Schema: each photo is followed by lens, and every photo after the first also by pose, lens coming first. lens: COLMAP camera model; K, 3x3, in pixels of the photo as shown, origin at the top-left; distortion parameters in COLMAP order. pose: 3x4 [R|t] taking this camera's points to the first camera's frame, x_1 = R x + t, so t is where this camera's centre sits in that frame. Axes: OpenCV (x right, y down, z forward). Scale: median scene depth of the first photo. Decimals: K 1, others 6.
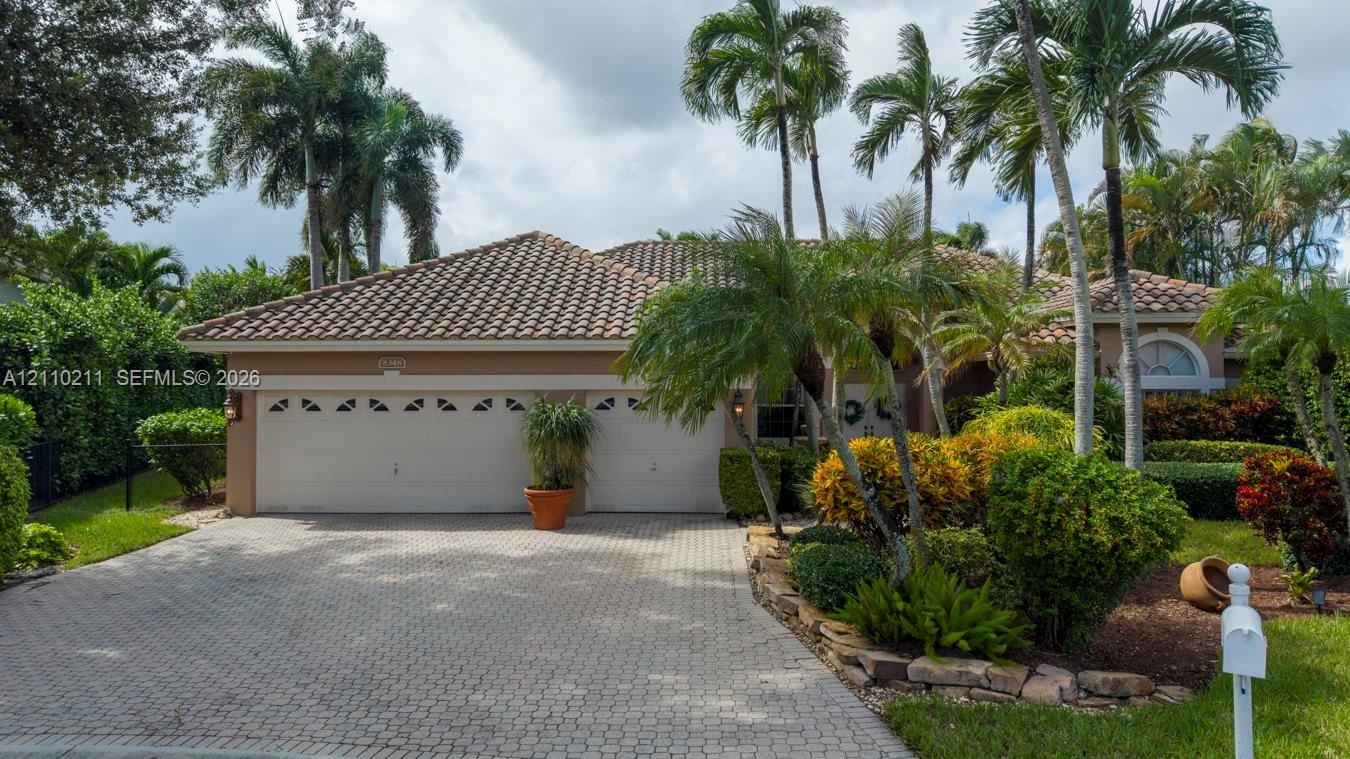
lens RADIAL K [[910.1, 0, 675.0], [0, 910.1, 379.5], [0, 0, 1]] dist [0.058280, -0.077049]
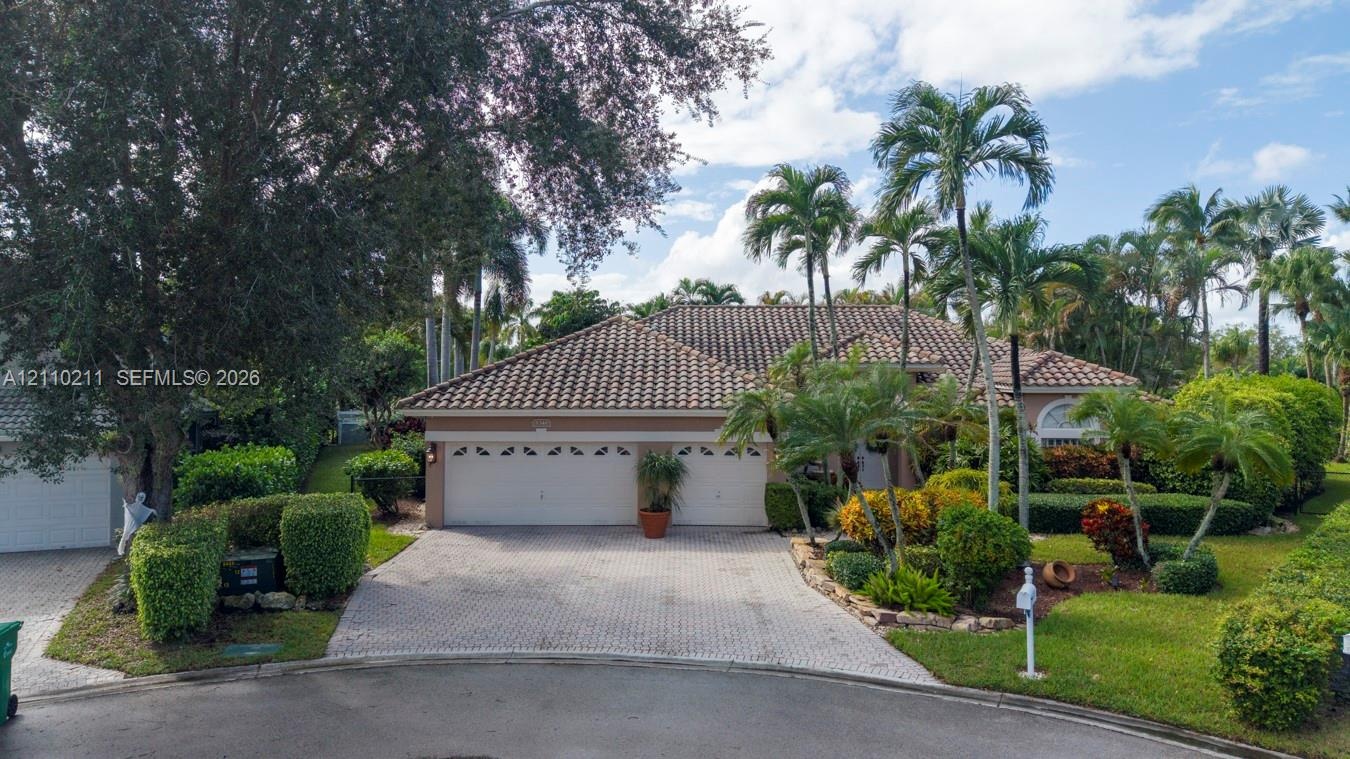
lens RADIAL K [[910.1, 0, 675.0], [0, 910.1, 379.5], [0, 0, 1]] dist [0.058280, -0.077049]
pose [[0.999667, 0.003497, 0.025572, -0.136992], [-0.003798, 0.999924, 0.011711, -0.109292], [-0.025529, -0.011805, 0.999604, -0.475216]]
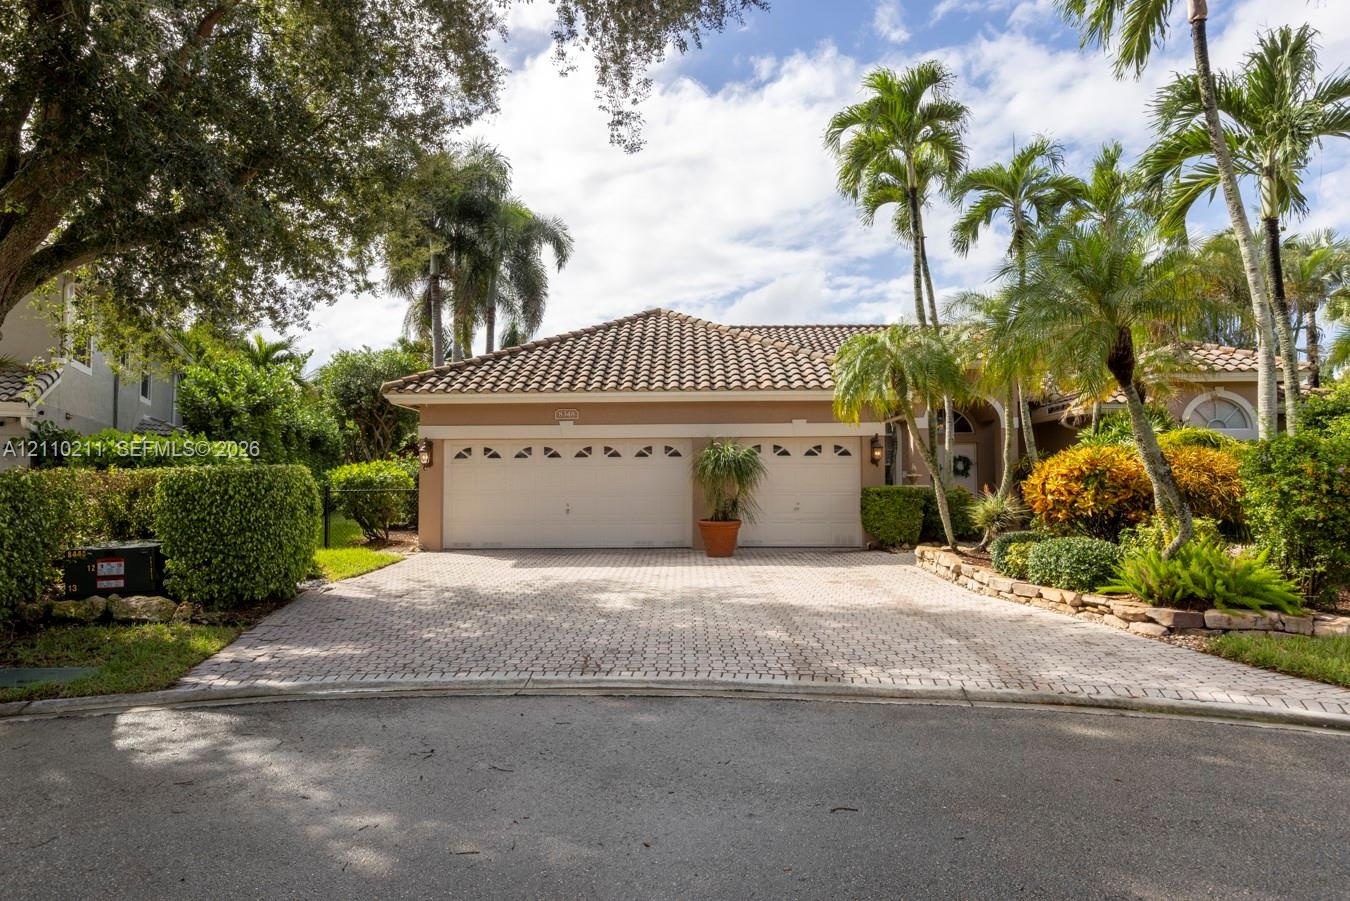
lens RADIAL K [[818.7, 0, 675.0], [0, 818.7, 450.5], [0, 0, 1]] dist [0.001615, 0.000516]
pose [[0.999720, -0.004682, 0.023180, -0.205571], [0.005473, 0.999400, -0.034204, 0.063928], [-0.023006, 0.034321, 0.999146, -0.011537]]
